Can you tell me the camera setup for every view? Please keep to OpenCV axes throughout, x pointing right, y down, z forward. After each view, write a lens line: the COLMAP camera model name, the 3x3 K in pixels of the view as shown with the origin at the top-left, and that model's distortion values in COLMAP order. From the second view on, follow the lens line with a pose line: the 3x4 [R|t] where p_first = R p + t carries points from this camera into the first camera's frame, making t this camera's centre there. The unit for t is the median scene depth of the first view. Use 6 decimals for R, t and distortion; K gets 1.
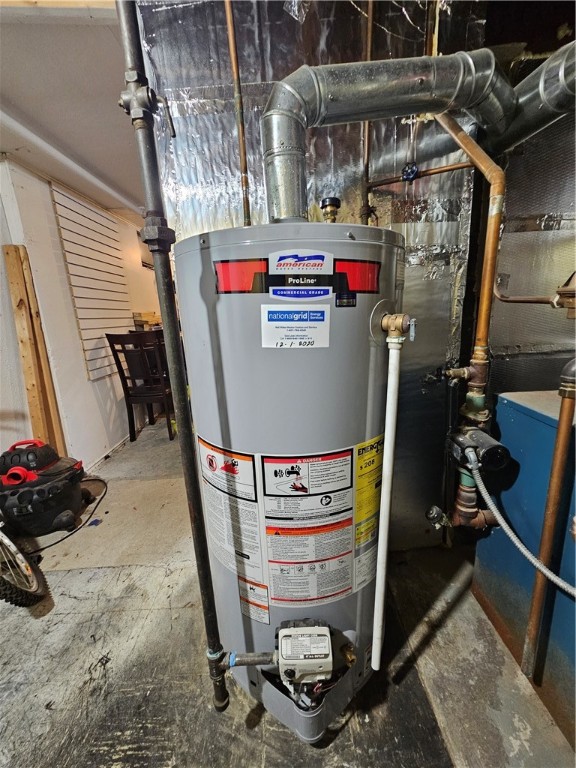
lens RADIAL K [[312.6, 0, 290.4], [0, 312.6, 388.2], [0, 0, 1]] dist [-0.000471, 0.000234]
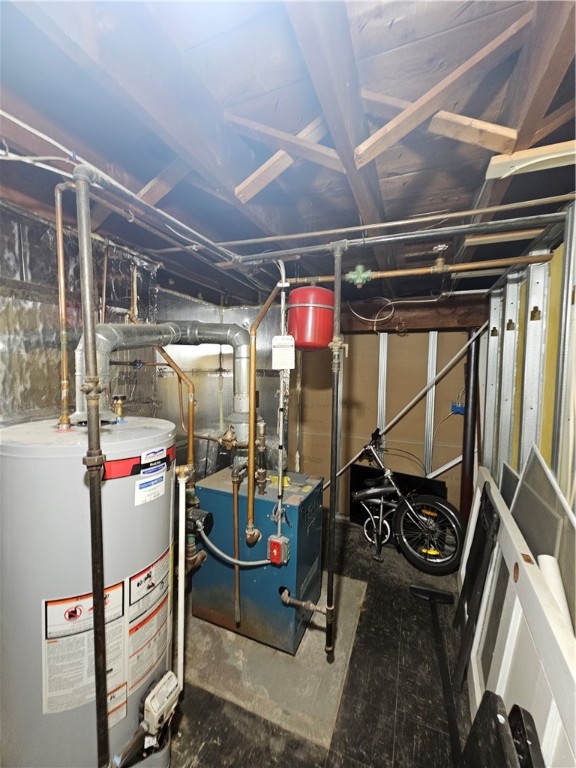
lens RADIAL K [[312.6, 0, 287.1], [0, 312.6, 387.1], [0, 0, 1]] dist [-0.000471, 0.000234]
pose [[0.390709, 0.004312, 0.920504, -1.185656], [0.187470, 0.978659, -0.084157, -0.414521], [-0.901222, 0.205448, 0.381563, -0.452948]]
